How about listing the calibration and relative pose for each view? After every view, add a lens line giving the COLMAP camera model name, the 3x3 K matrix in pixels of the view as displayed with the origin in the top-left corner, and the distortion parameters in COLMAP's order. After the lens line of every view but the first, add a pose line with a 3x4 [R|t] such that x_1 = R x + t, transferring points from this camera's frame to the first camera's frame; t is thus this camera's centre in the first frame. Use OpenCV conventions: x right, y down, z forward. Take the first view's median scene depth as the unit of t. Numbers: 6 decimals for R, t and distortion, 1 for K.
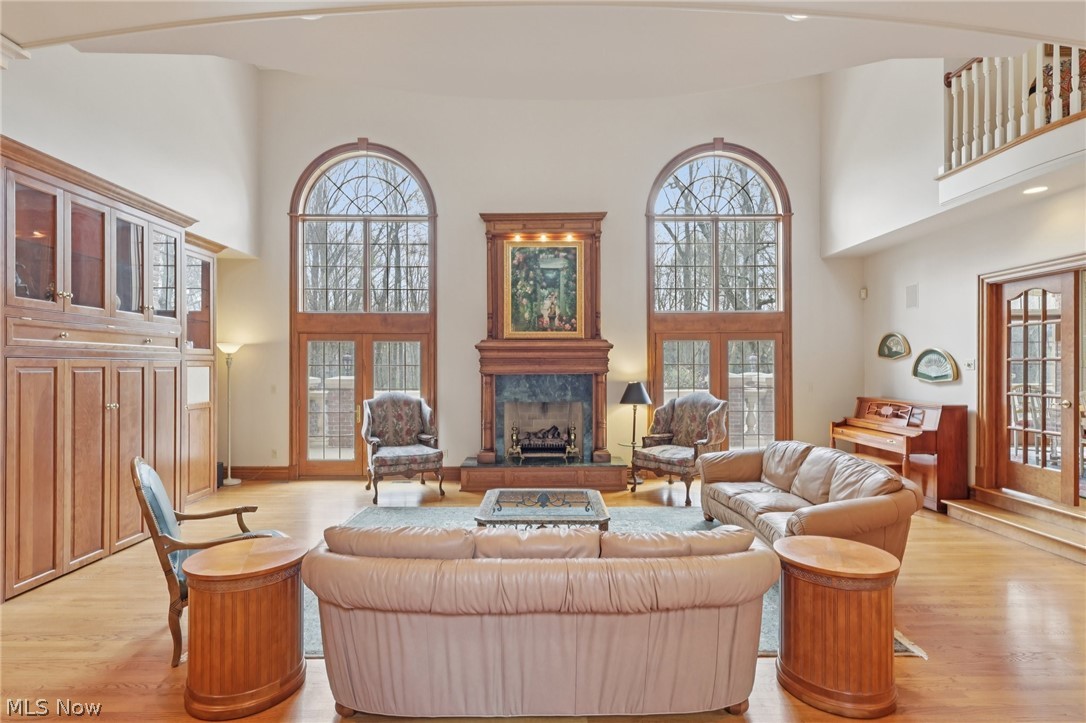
lens RADIAL K [[527.3, 0, 545.8], [0, 527.3, 369.5], [0, 0, 1]] dist [0.004460, -0.000043]
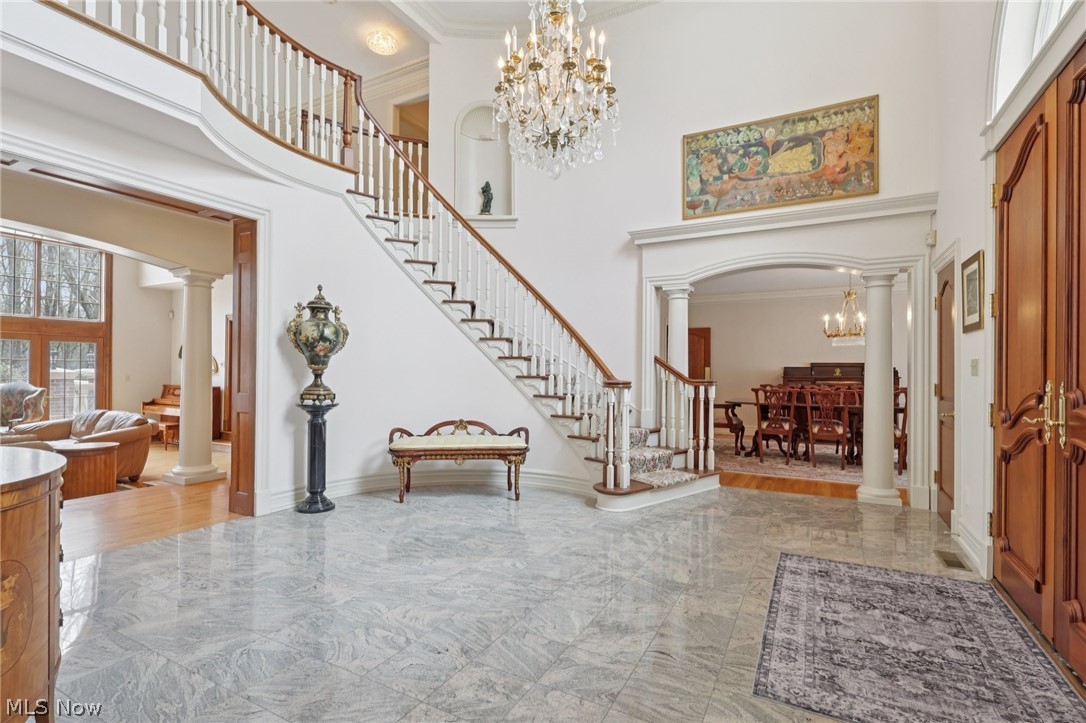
lens RADIAL K [[509.1, 0, 539.7], [0, 509.1, 371.9], [0, 0, 1]] dist [-0.001695, 0.003219]
pose [[0.487177, 0.007248, 0.873273, -0.144909], [-0.011544, 0.999932, -0.001859, 0.006511], [-0.873227, -0.009175, 0.487227, -0.612172]]
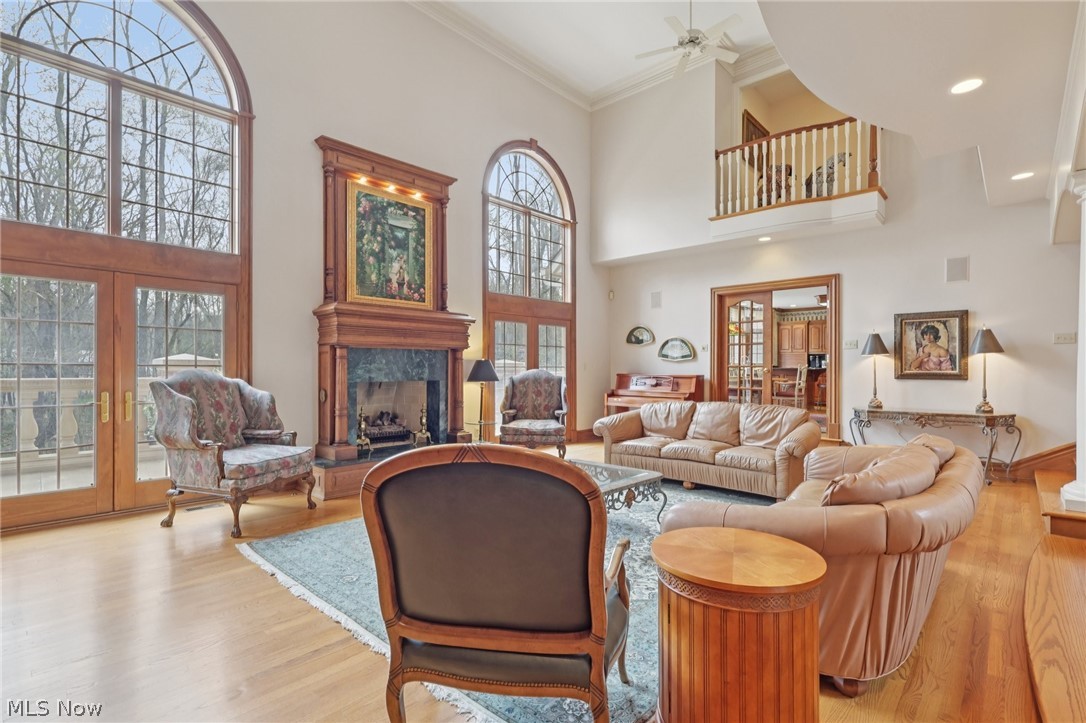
lens RADIAL K [[509.1, 0, 539.7], [0, 509.1, 371.9], [0, 0, 1]] dist [-0.001695, 0.003219]
pose [[0.691257, -0.001132, 0.722608, -0.433481], [-0.002255, 0.999991, 0.003724, 0.042037], [-0.722605, -0.004204, 0.691248, 0.259683]]
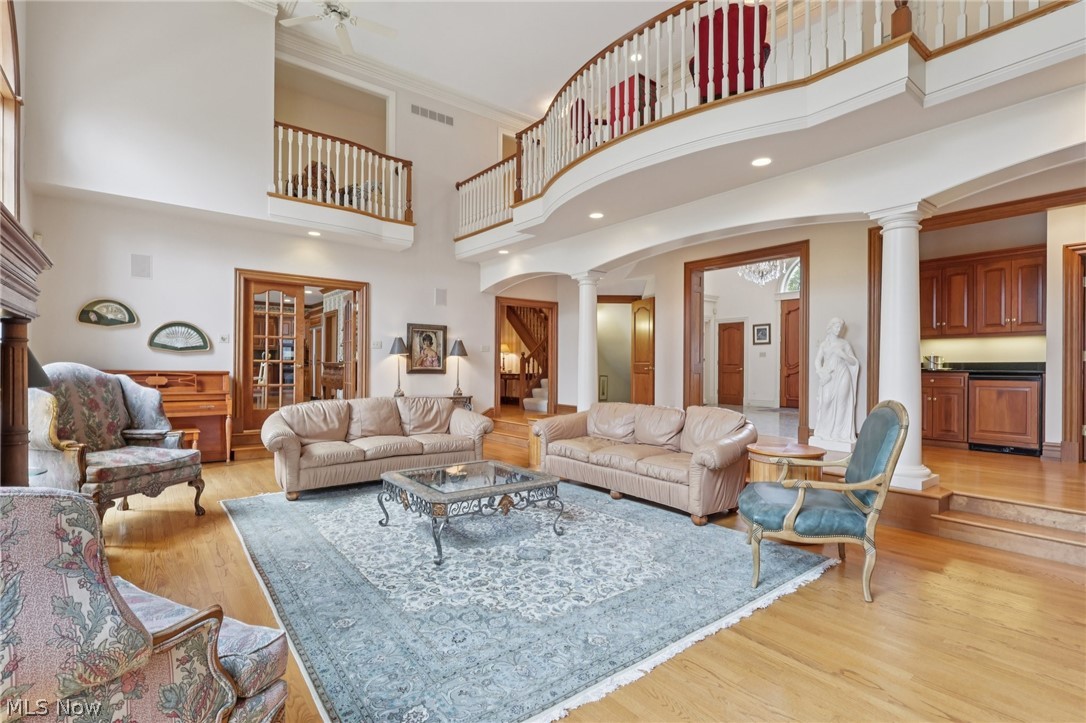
lens RADIAL K [[522.8, 0, 543.0], [0, 522.8, 361.5], [0, 0, 1]] dist [0.002017, 0.000609]
pose [[-0.610867, 0.008015, 0.791693, -0.479087], [-0.006977, 0.999855, -0.015506, 0.045246], [-0.791703, -0.014996, -0.610723, 0.886983]]
